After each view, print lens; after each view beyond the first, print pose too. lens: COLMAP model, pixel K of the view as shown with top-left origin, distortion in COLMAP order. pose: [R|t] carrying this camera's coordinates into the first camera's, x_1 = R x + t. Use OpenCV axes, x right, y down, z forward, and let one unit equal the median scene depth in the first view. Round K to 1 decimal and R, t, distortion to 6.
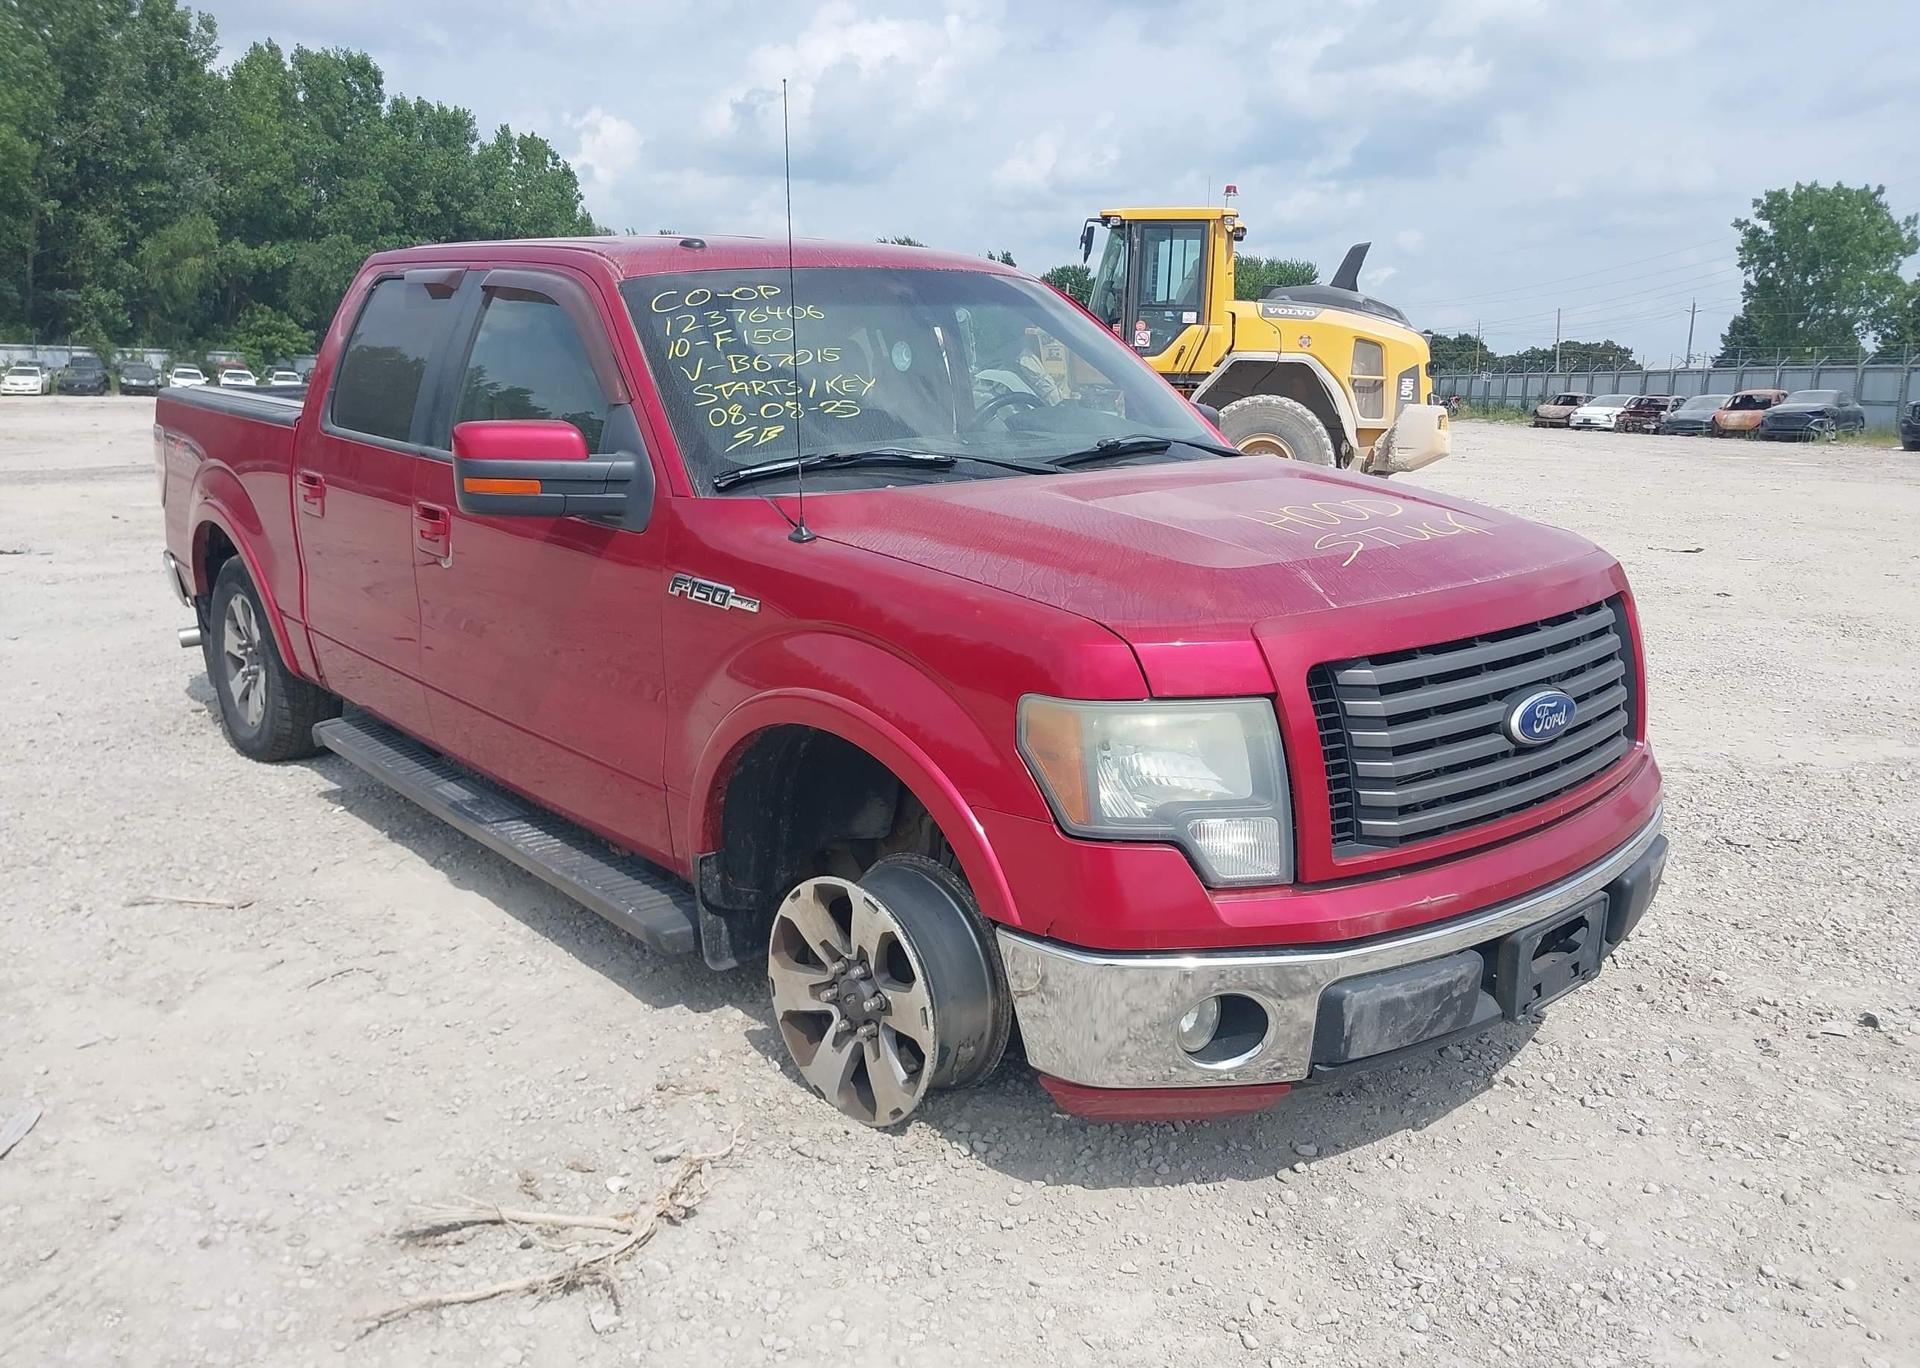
lens RADIAL K [[1511.1, 0, 972.5], [0, 1511.1, 693.0], [0, 0, 1]] dist [0.037543, -0.053424]
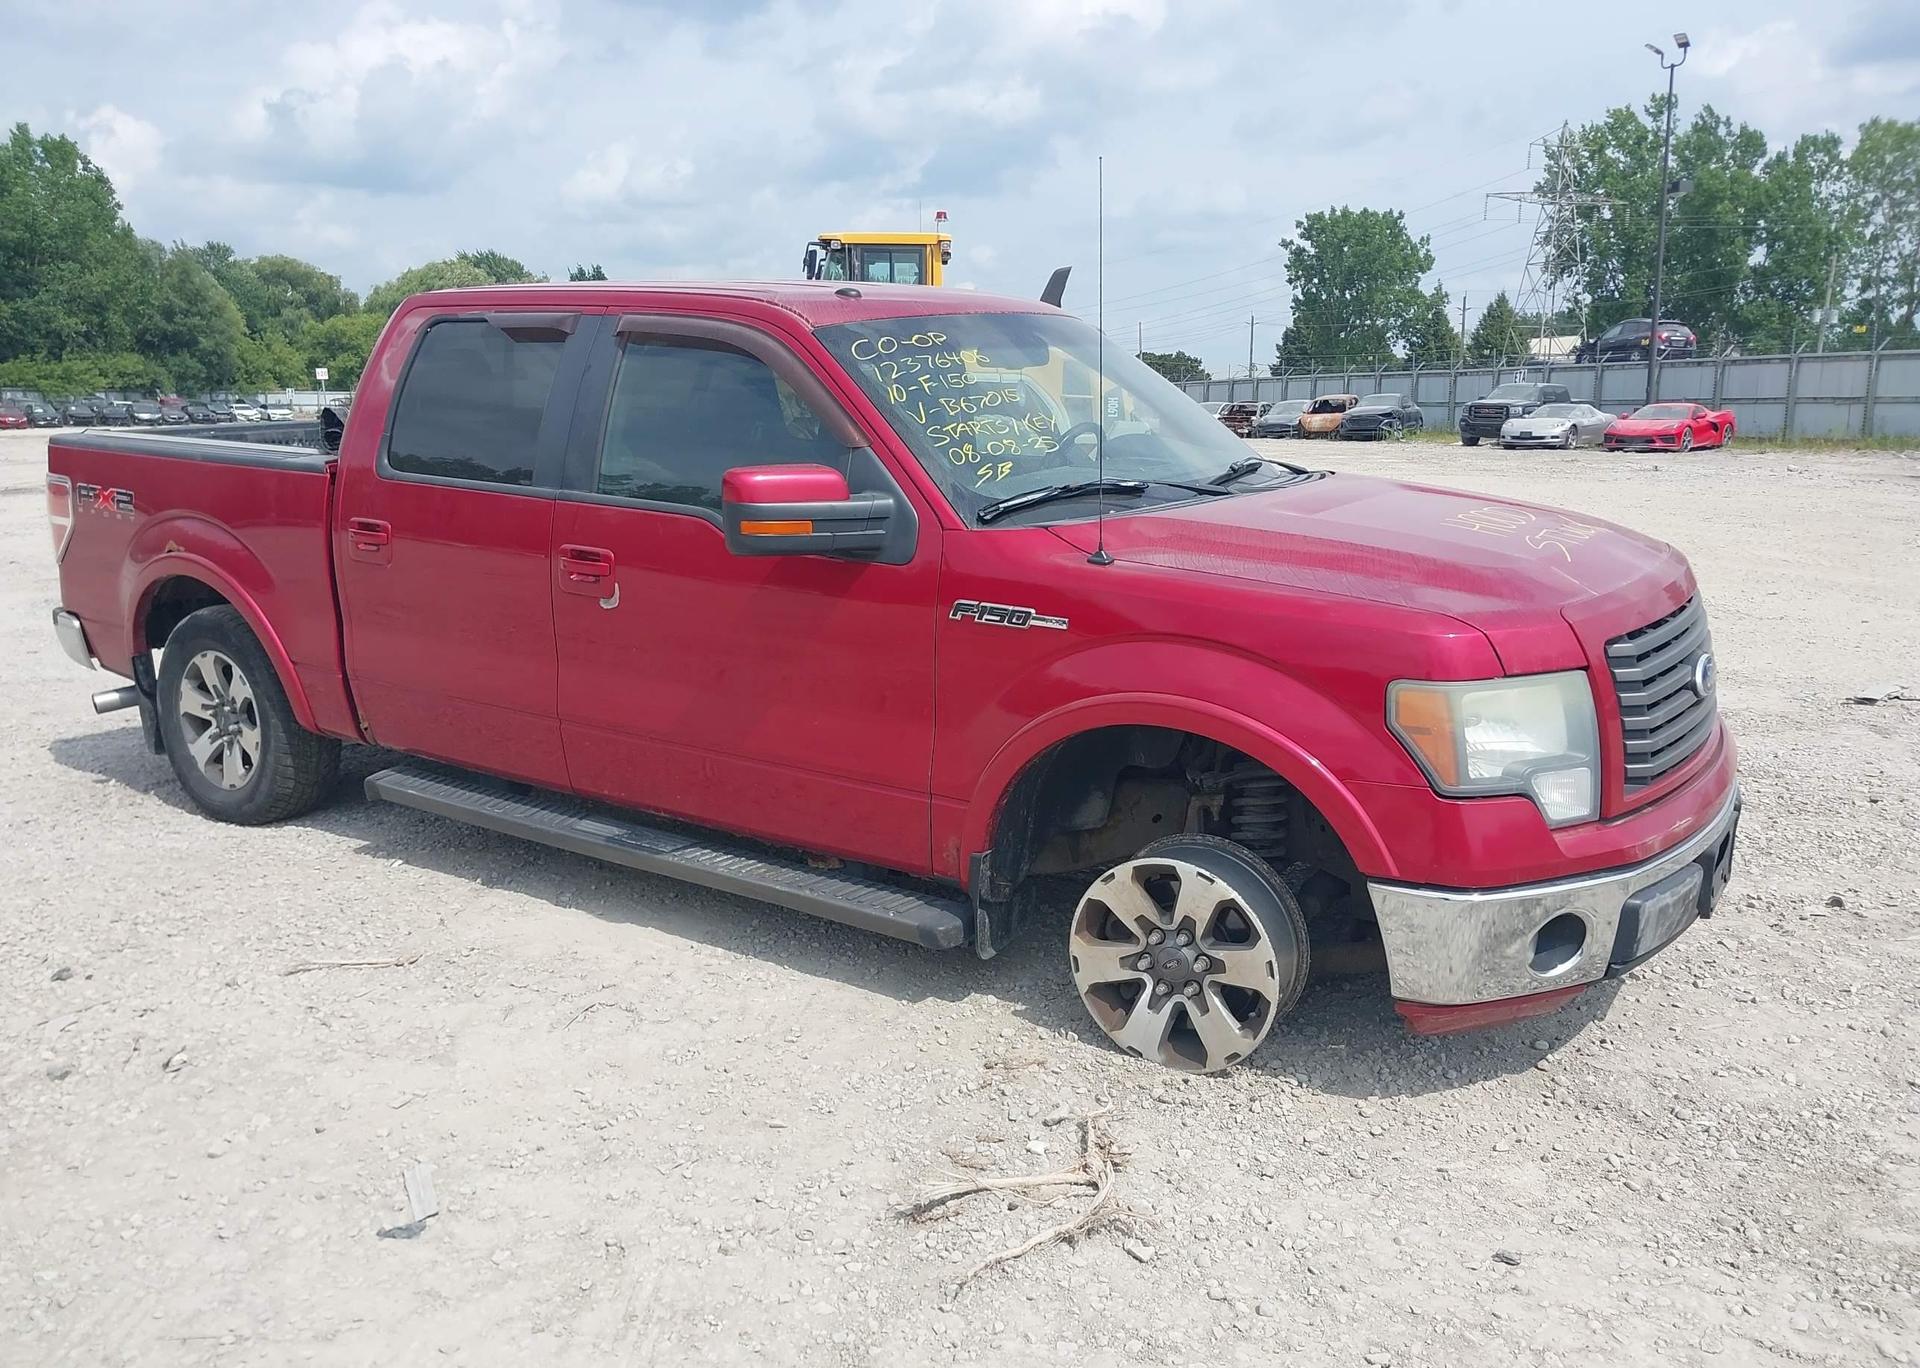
lens RADIAL K [[1511.1, 0, 972.8], [0, 1511.1, 686.7], [0, 0, 1]] dist [0.037543, -0.053424]
pose [[0.965793, -0.067071, 0.250488, -0.311024], [0.070181, 0.997528, -0.003492, -0.007595], [-0.249635, 0.020952, 0.968113, -0.040968]]
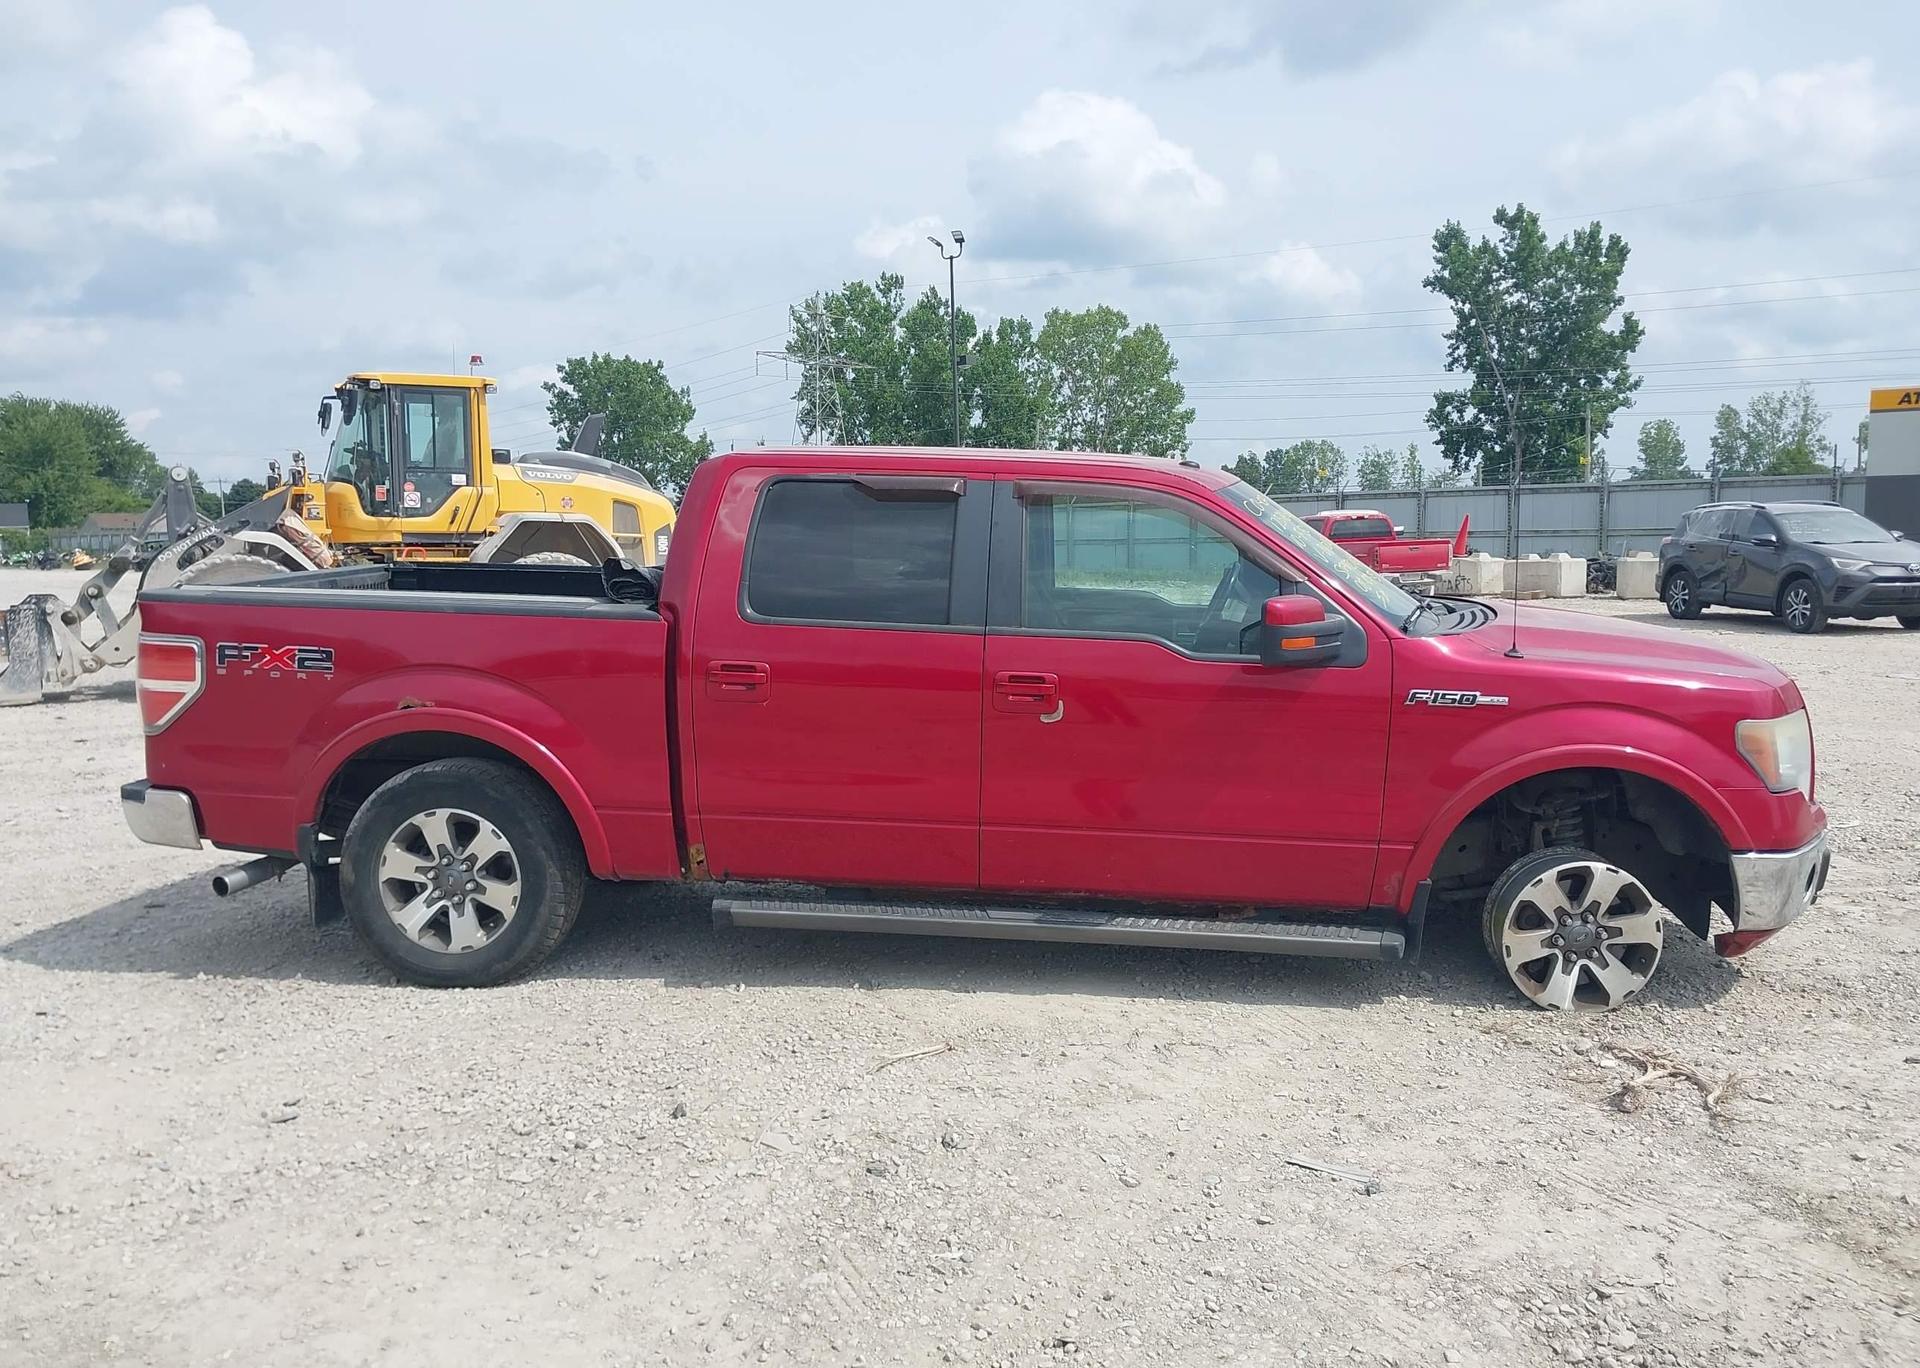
lens RADIAL K [[1511.1, 0, 980.9], [0, 1511.1, 679.0], [0, 0, 1]] dist [0.037543, -0.053424]
pose [[0.728188, -0.086921, 0.679843, -1.014359], [0.156362, 0.986835, -0.041310, -0.063707], [-0.667303, 0.136384, 0.732193, 0.131730]]
